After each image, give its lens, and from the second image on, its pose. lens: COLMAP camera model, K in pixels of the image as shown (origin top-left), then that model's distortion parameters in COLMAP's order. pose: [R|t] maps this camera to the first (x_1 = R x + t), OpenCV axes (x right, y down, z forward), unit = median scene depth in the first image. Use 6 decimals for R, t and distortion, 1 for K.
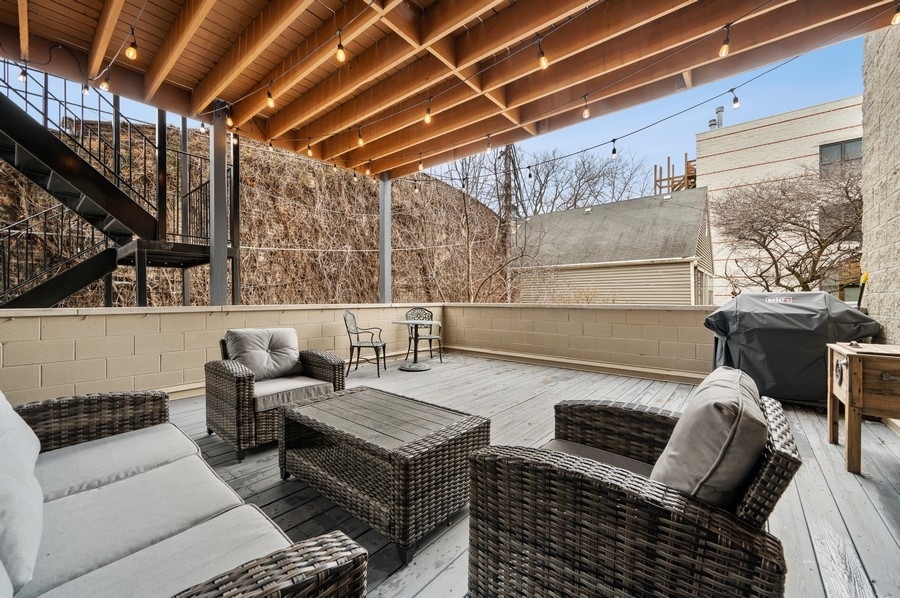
lens RADIAL K [[355.8, 0, 449.1], [0, 355.8, 296.9], [0, 0, 1]] dist [-0.002023, 0.000066]
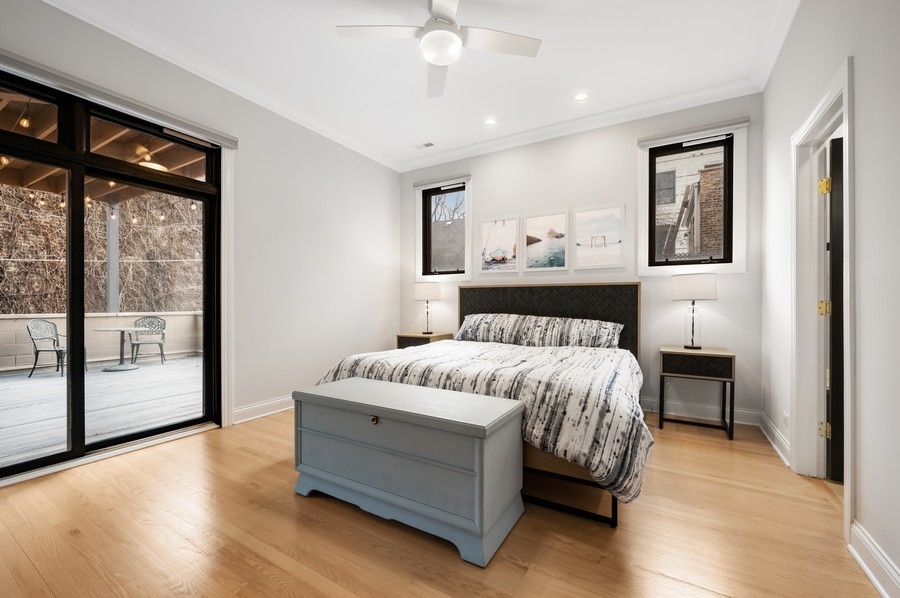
lens RADIAL K [[369.2, 0, 451.1], [0, 369.2, 299.9], [0, 0, 1]] dist [-0.001693, -0.000209]
pose [[0.986849, 0.003454, 0.161611, 0.548064], [-0.002562, 0.999980, -0.005732, -0.015022], [-0.161627, 0.005242, 0.986838, -0.257253]]
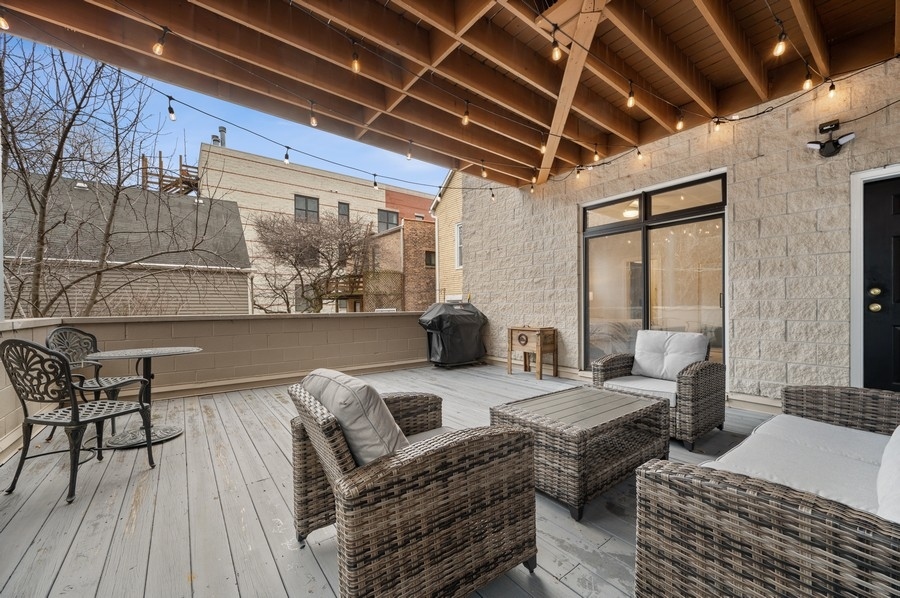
lens RADIAL K [[355.8, 0, 451.2], [0, 355.8, 307.8], [0, 0, 1]] dist [-0.002023, 0.000066]
pose [[0.217408, -0.007296, 0.976053, -0.387130], [0.003647, 0.999971, 0.006663, 0.000283], [-0.976074, 0.002112, 0.217429, 0.316181]]
